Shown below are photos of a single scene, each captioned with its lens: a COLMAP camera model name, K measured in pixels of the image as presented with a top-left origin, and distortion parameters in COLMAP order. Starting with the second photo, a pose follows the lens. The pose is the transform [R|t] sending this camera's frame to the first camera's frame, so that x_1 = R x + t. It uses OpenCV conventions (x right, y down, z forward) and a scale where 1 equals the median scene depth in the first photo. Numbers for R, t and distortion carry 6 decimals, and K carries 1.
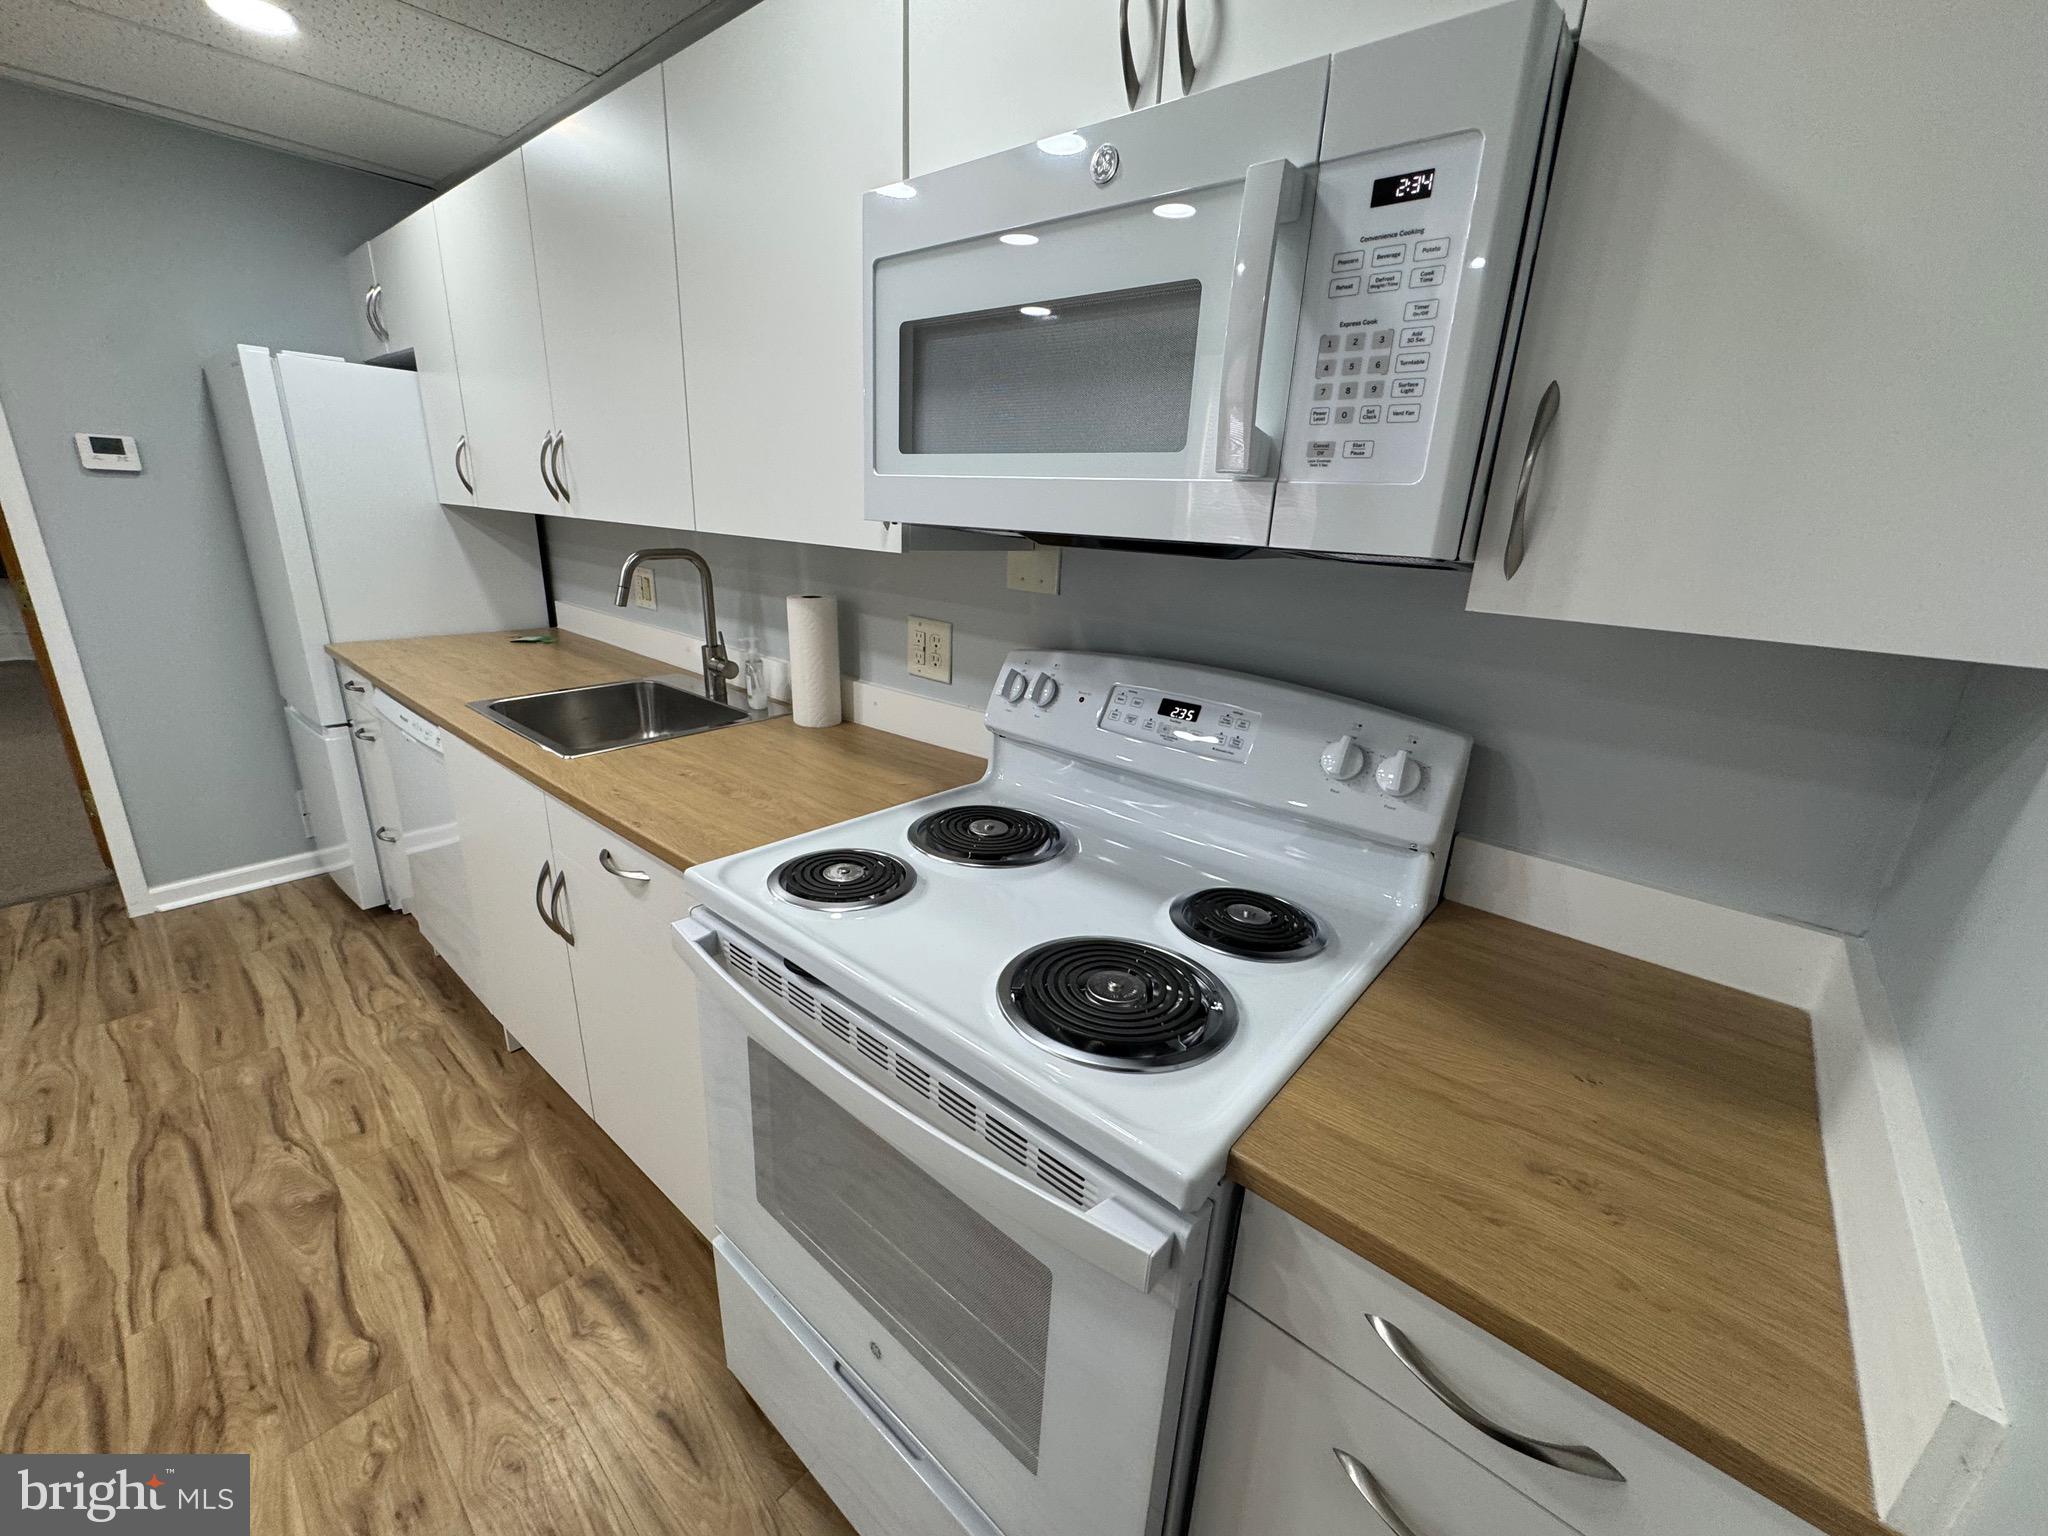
lens RADIAL K [[815.7, 0, 1019.4], [0, 815.7, 767.3], [0, 0, 1]] dist [-0.000039, -0.000225]
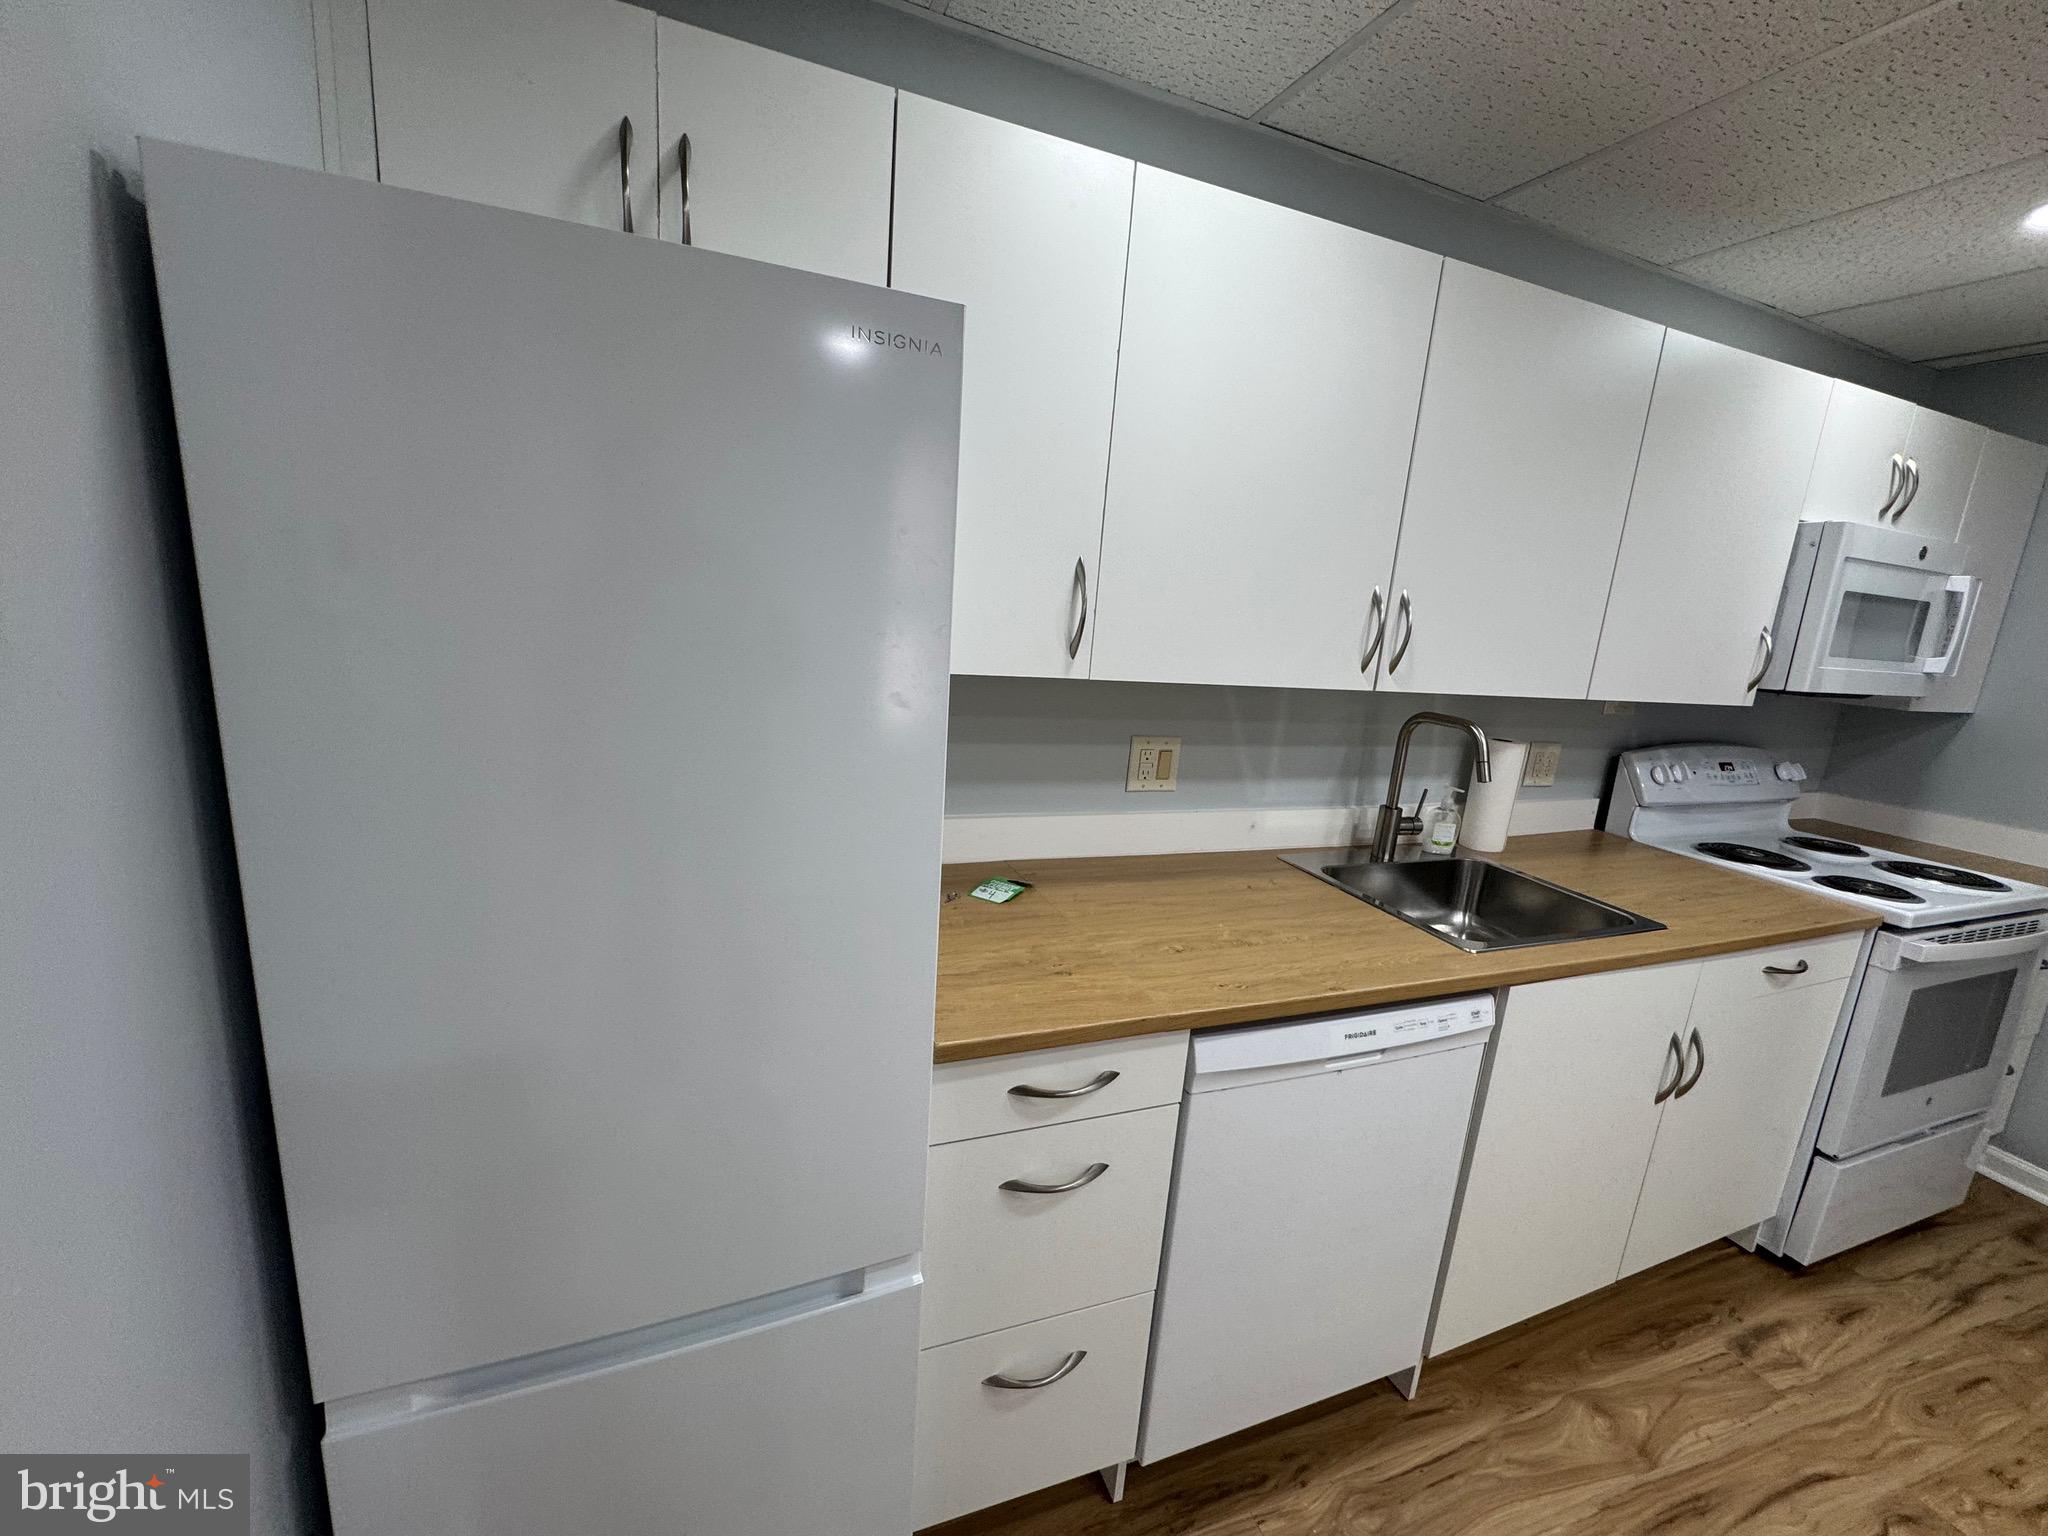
lens RADIAL K [[815.7, 0, 1019.4], [0, 815.7, 767.3], [0, 0, 1]] dist [-0.000039, -0.000225]
pose [[0.468022, -0.182505, 0.864666, -1.714949], [0.221957, 0.971355, 0.084884, -0.455694], [-0.855389, 0.152191, 0.495124, 1.095636]]
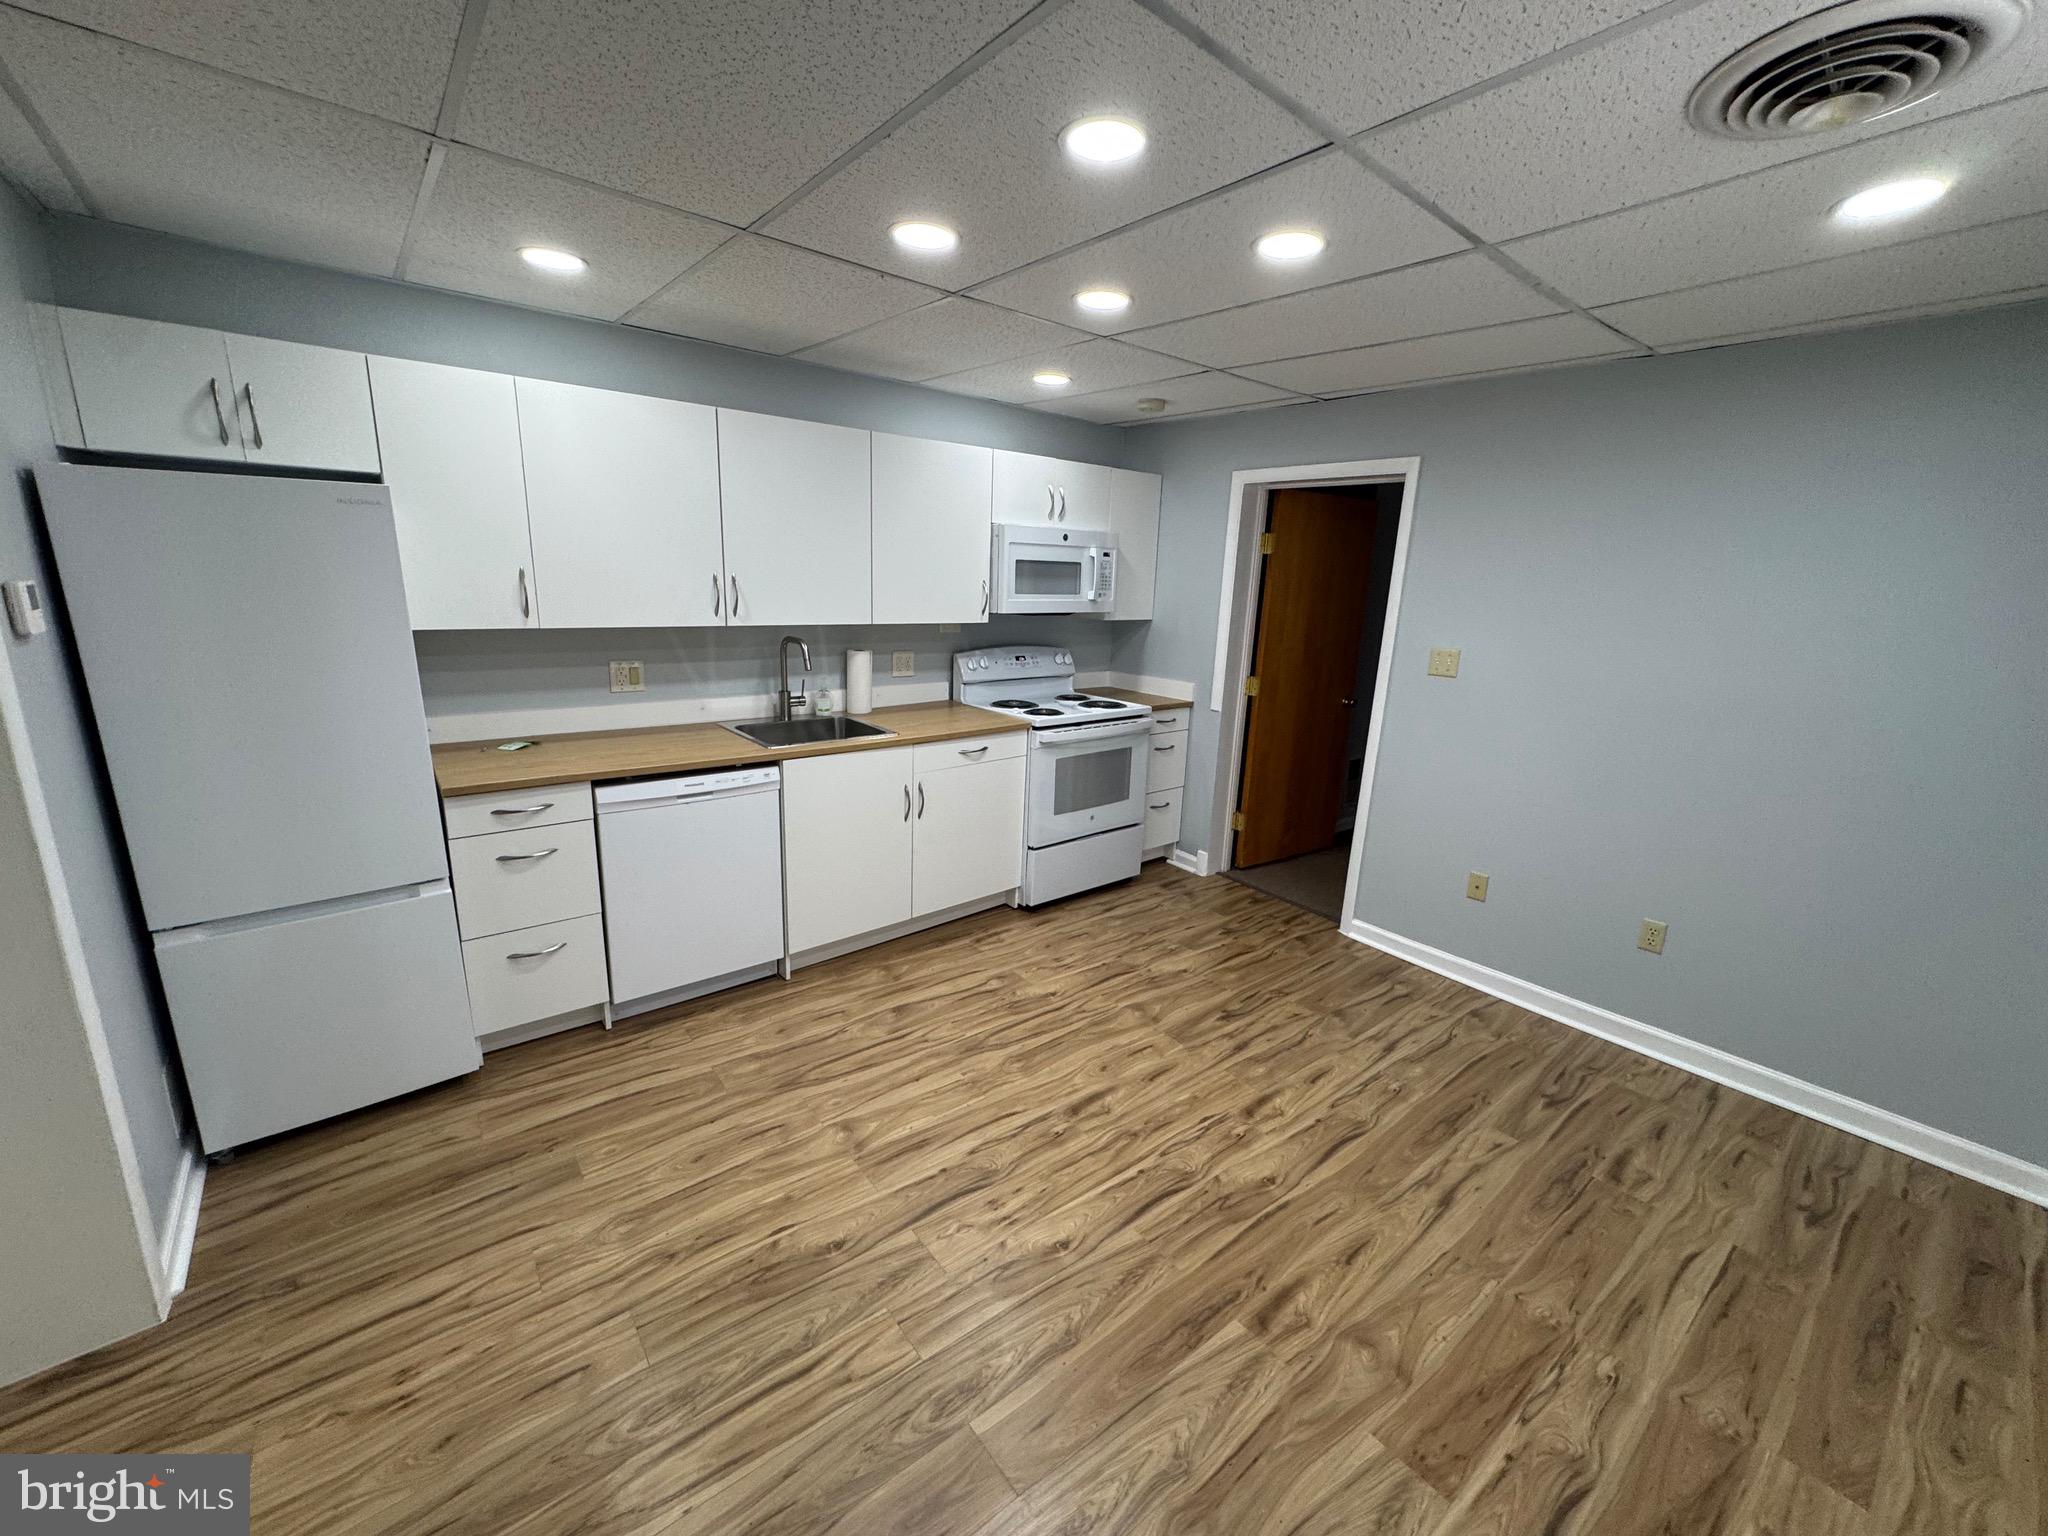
lens RADIAL K [[815.7, 0, 1019.4], [0, 815.7, 767.3], [0, 0, 1]] dist [-0.000039, -0.000225]
pose [[0.172988, -0.264086, 0.948859, -2.404033], [0.279764, 0.936877, 0.209747, -0.270704], [-0.944356, 0.229173, 0.235950, 0.207834]]
